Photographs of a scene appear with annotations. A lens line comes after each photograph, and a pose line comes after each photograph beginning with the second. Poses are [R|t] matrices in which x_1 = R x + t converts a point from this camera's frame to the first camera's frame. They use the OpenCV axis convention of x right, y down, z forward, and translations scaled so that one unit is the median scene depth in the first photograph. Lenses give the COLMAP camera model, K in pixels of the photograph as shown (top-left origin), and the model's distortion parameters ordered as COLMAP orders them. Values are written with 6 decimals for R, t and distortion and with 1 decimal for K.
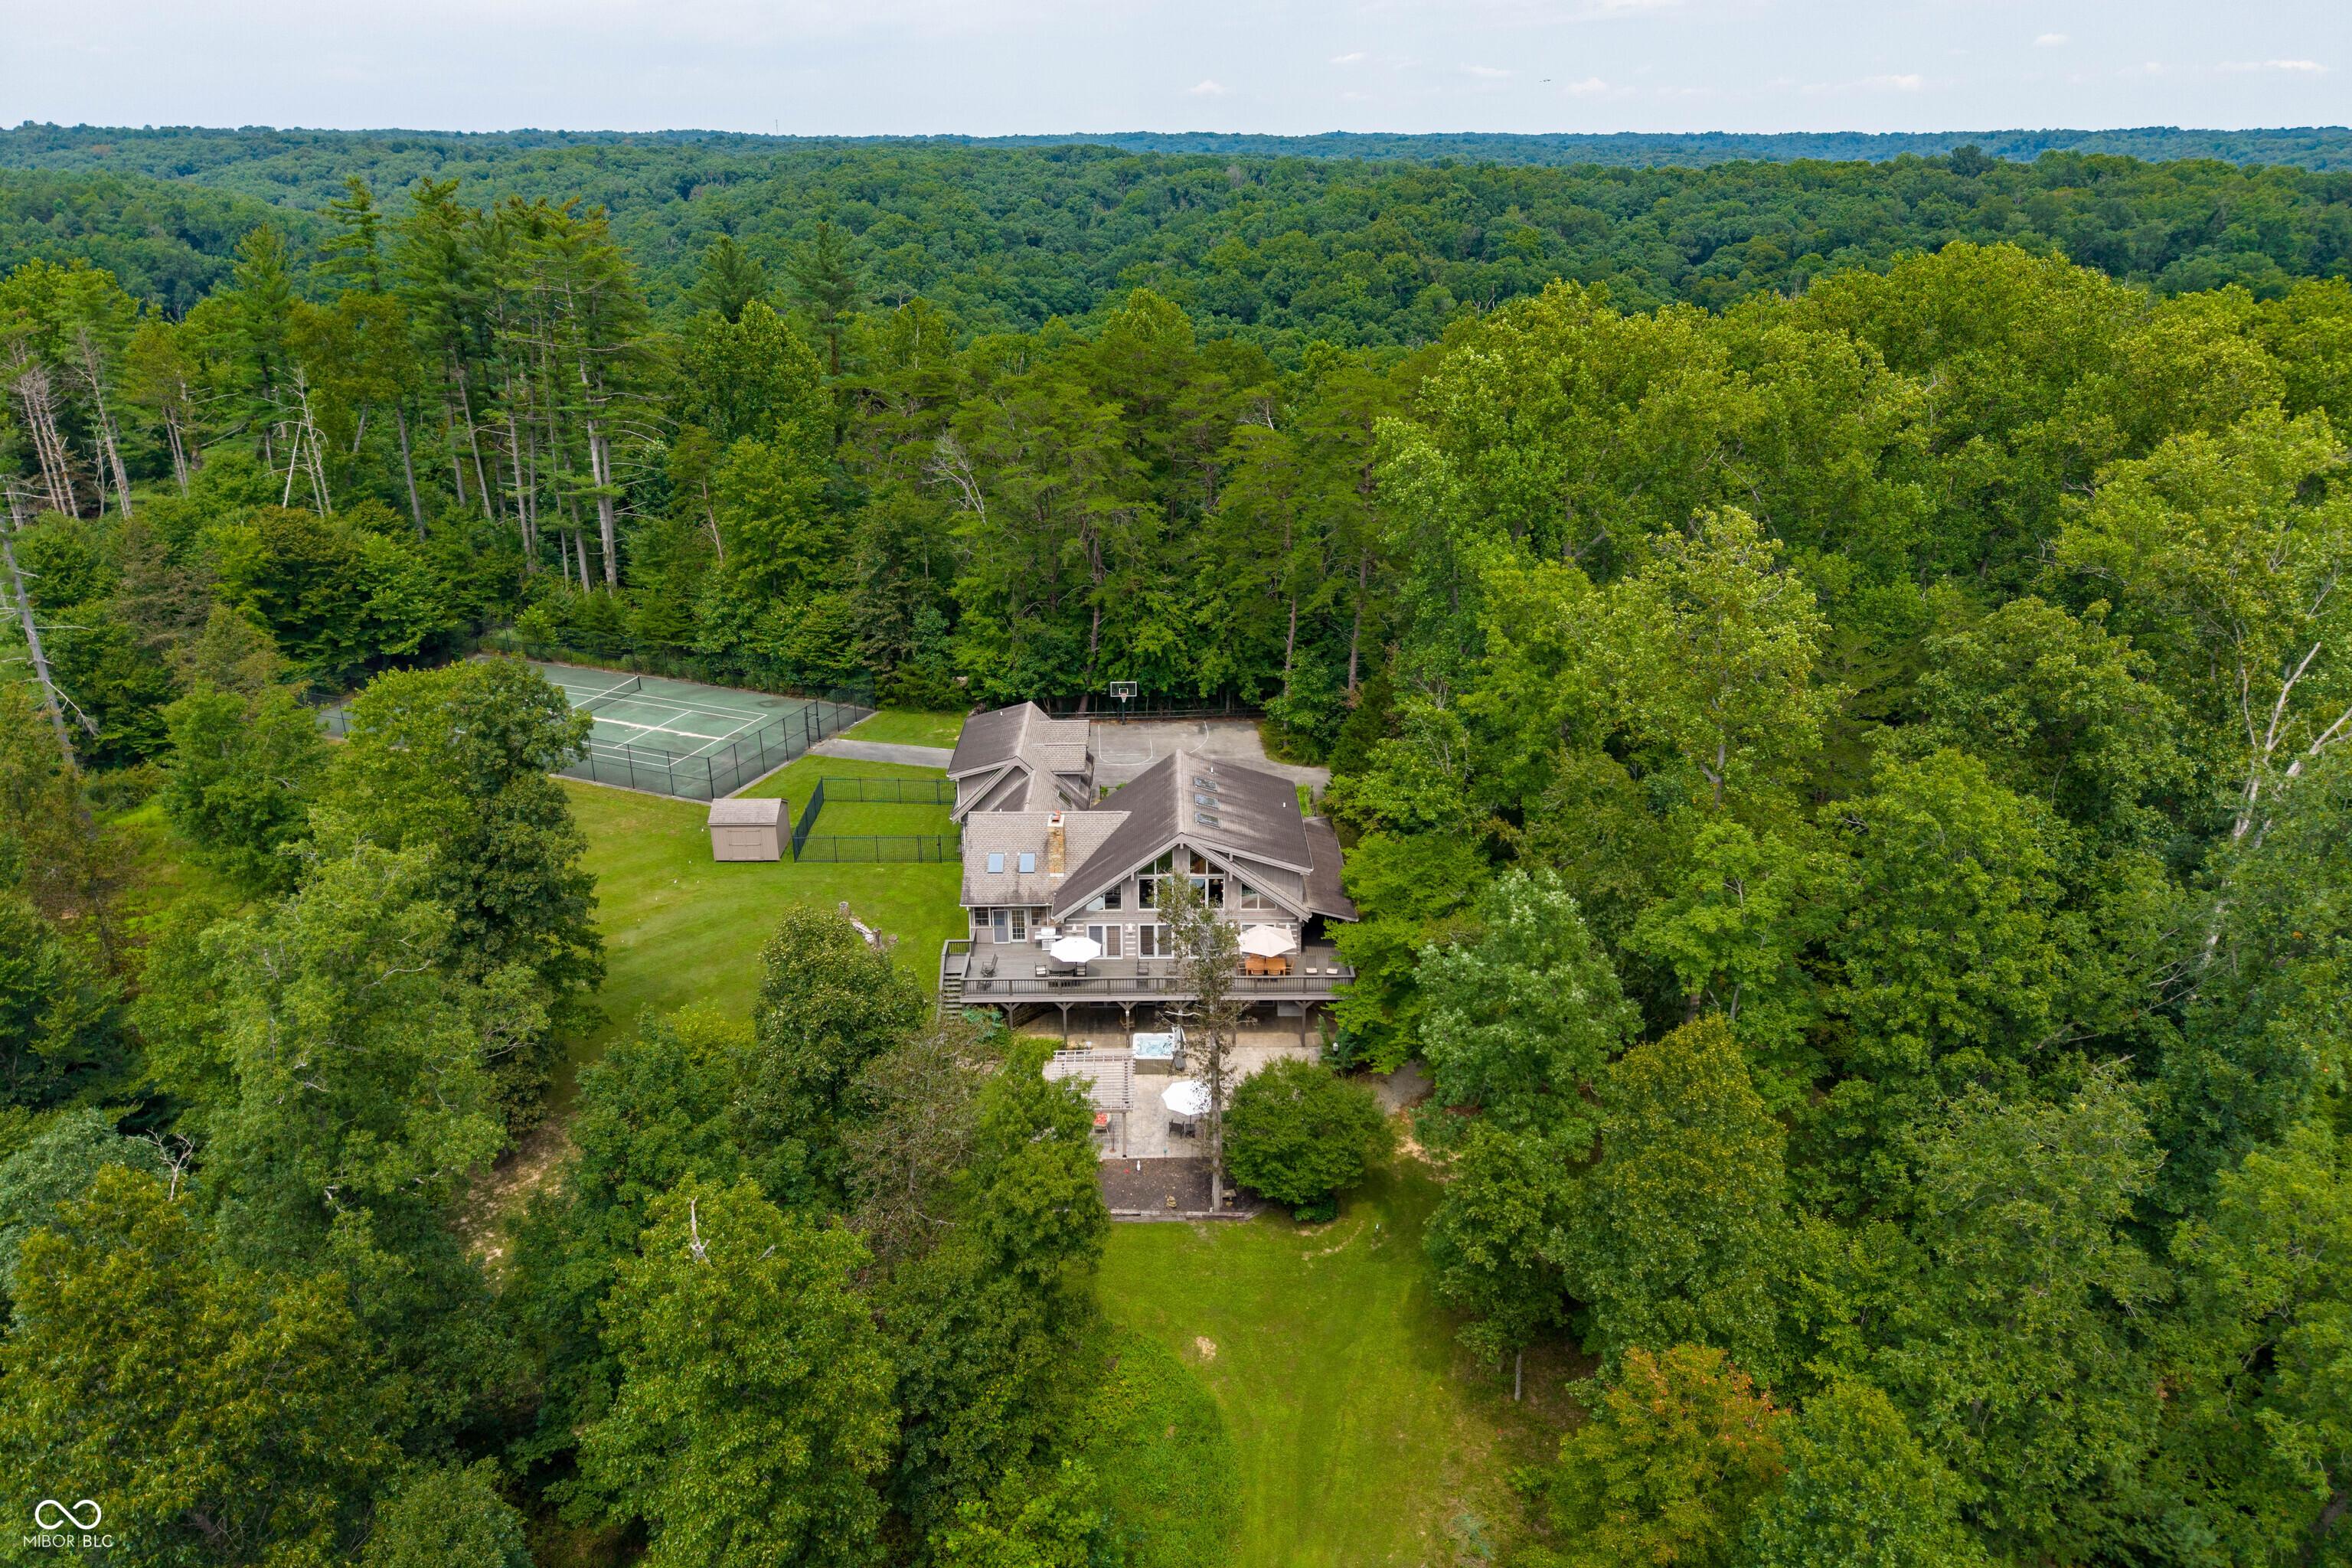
lens RADIAL K [[1576.4, 0, 1178.7], [0, 1576.4, 791.8], [0, 0, 1]] dist [0.013003, -0.008264]
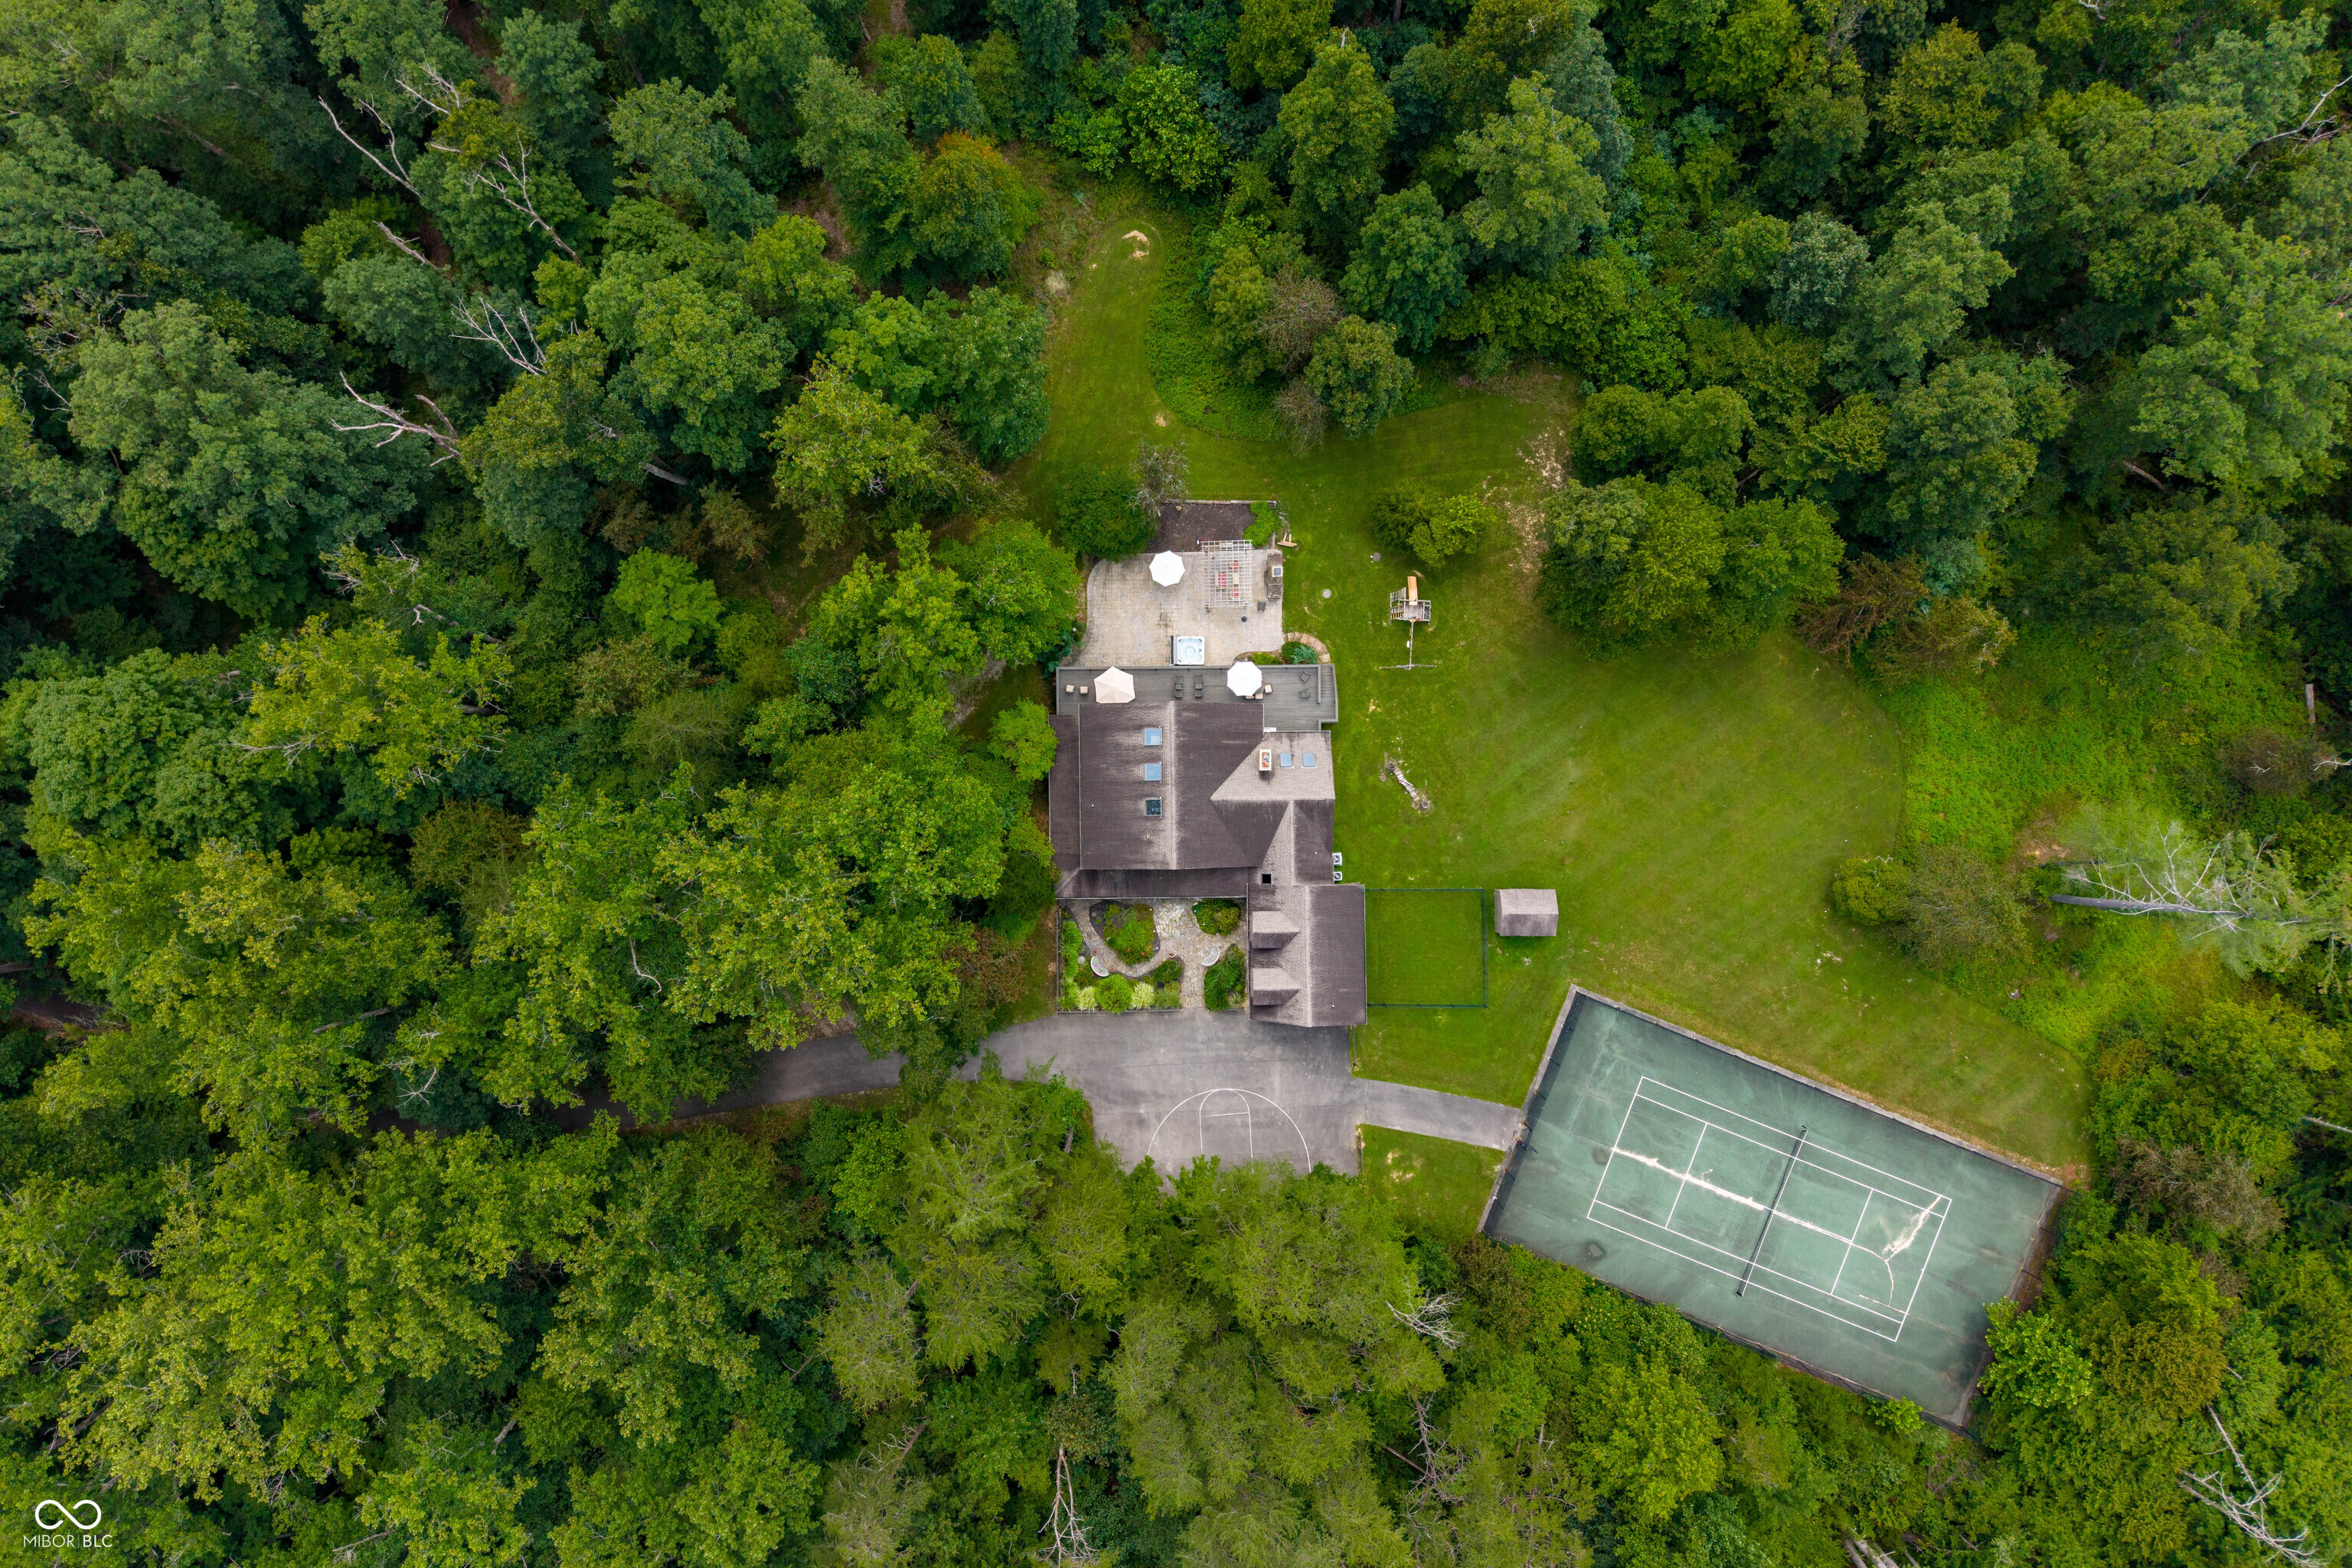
lens RADIAL K [[1601.7, 0, 1132.3], [0, 1601.7, 771.8], [0, 0, 1]] dist [-0.003706, -0.003277]
pose [[-0.999631, 0.000027, 0.027146, -0.001036], [0.025322, -0.359351, 0.932859, -0.936429], [0.009780, 0.933202, 0.359218, 0.382751]]
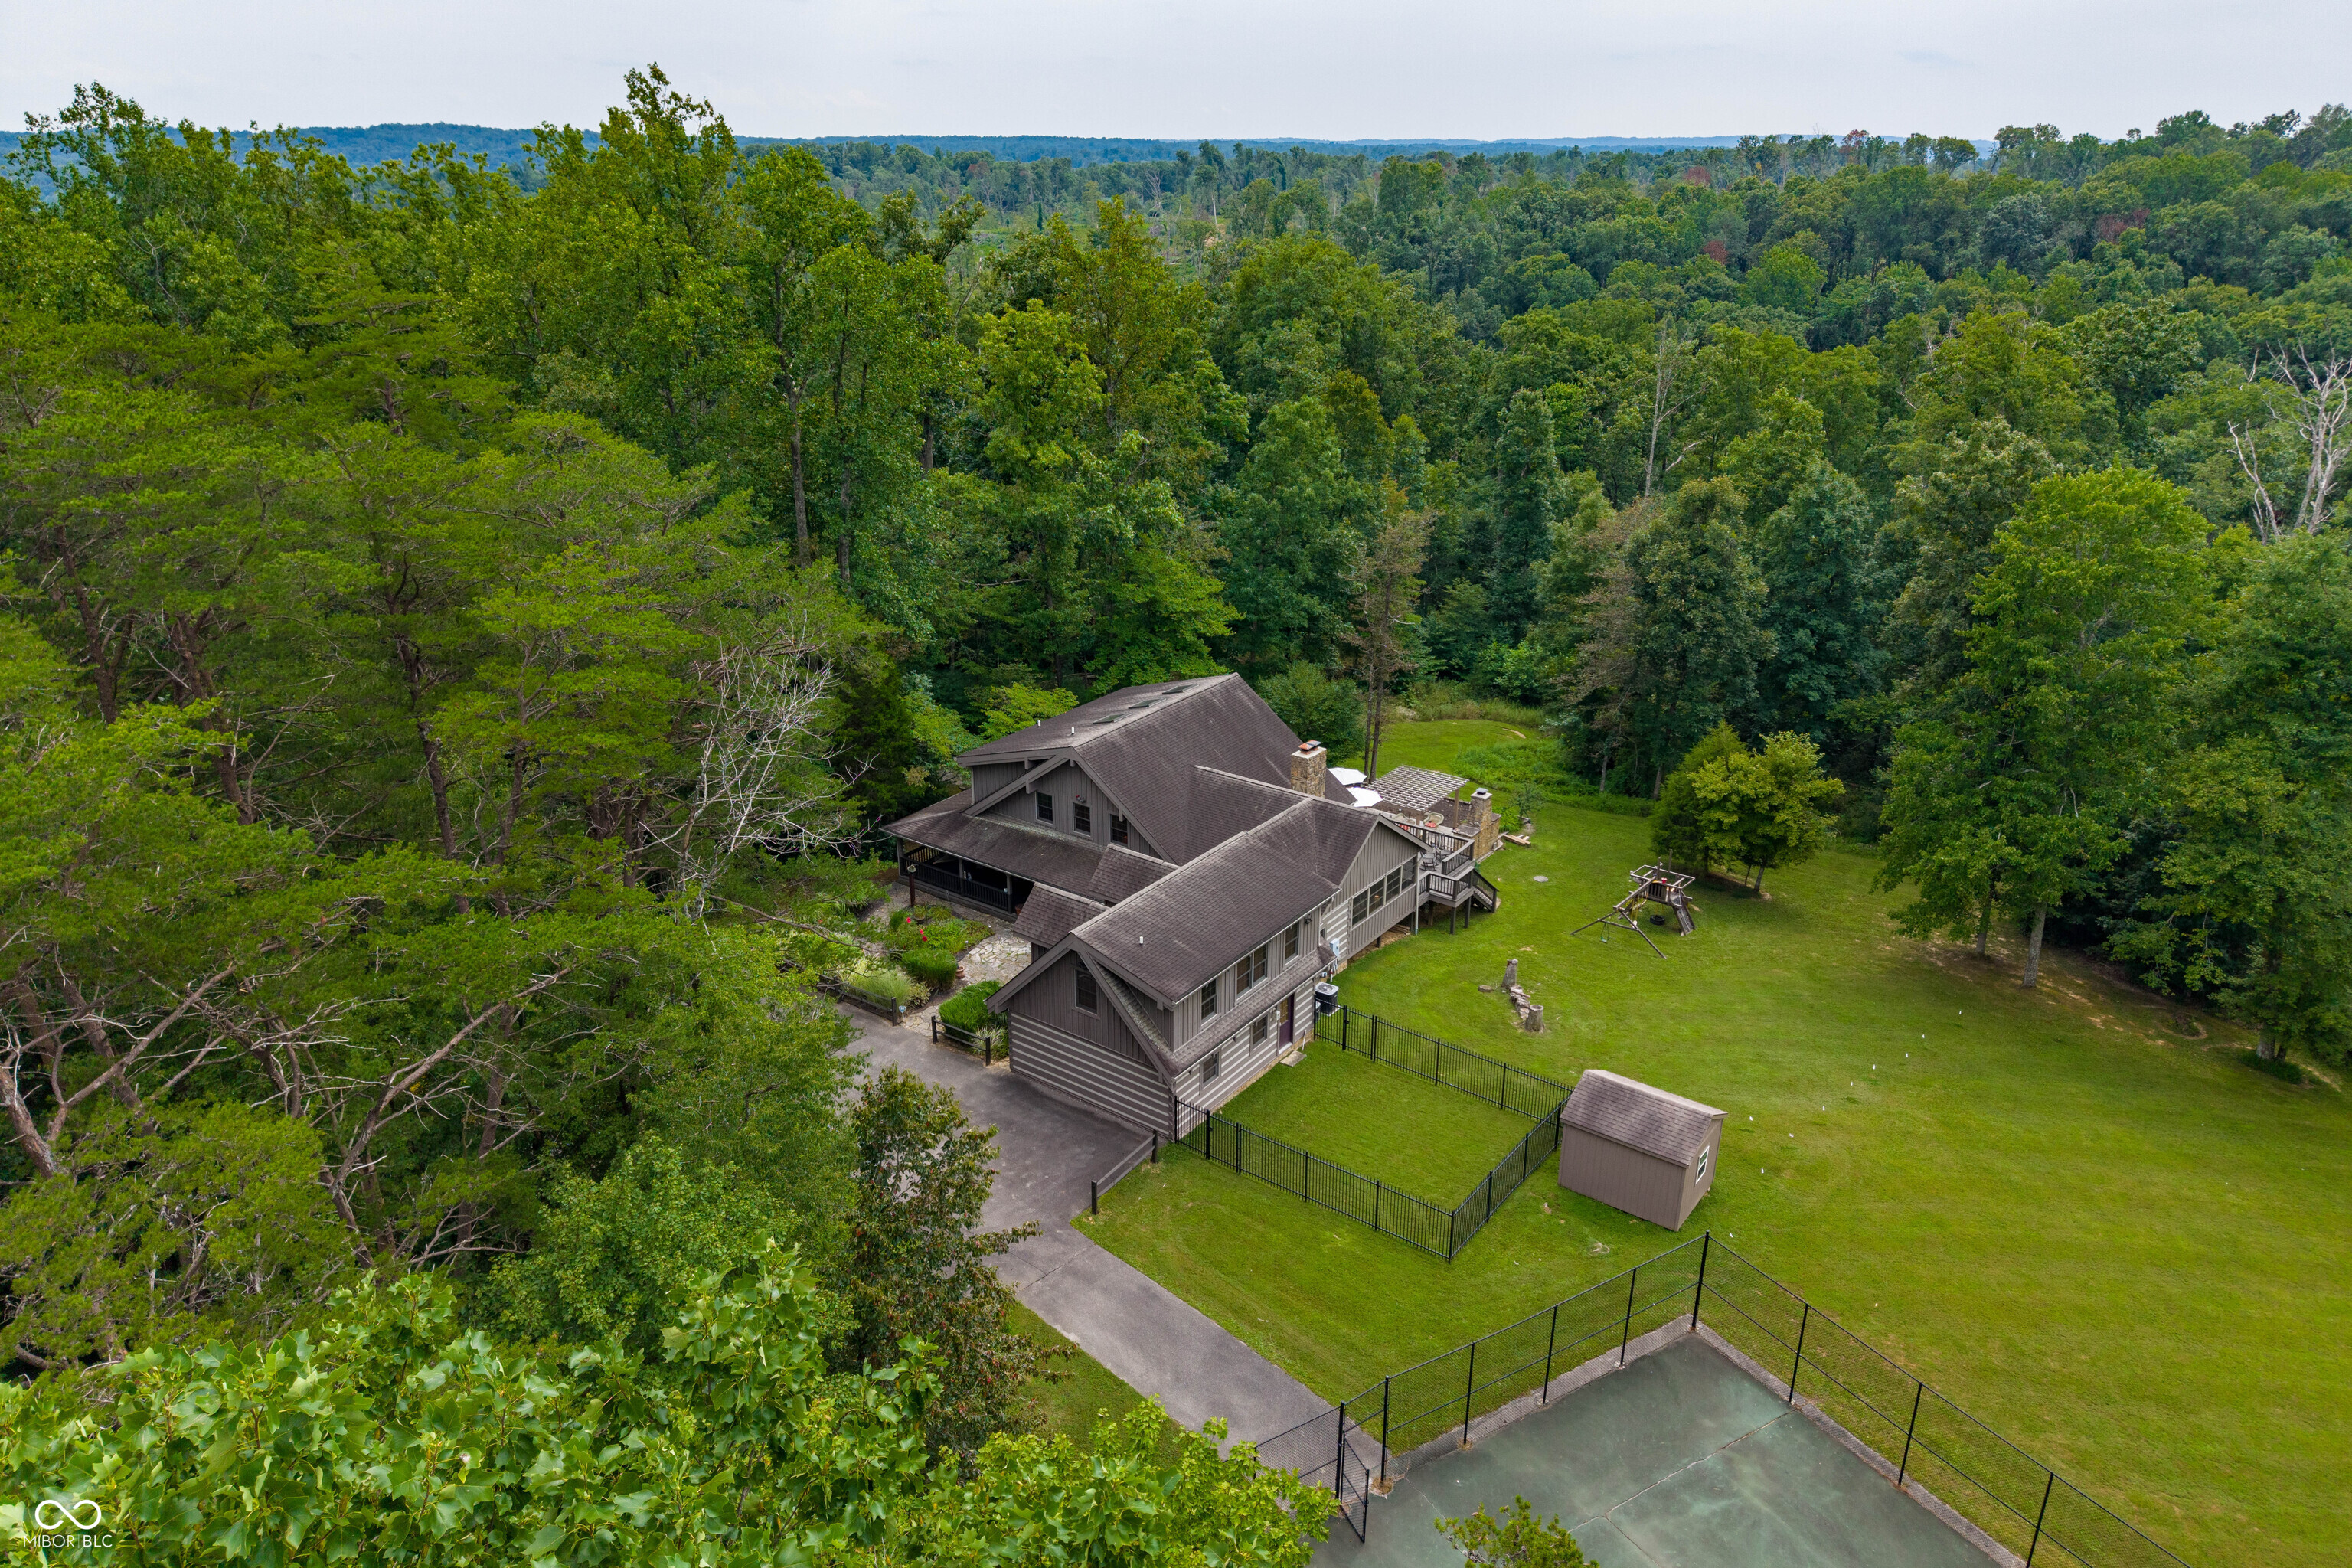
lens RADIAL K [[1567.5, 0, 1153.4], [0, 1567.5, 788.2], [0, 0, 1]] dist [0.024297, -0.001576]
pose [[-0.789329, -0.228451, 0.569886, -0.348905], [0.236270, 0.743695, 0.625375, -0.356736], [-0.566688, 0.628274, -0.533044, 1.094284]]
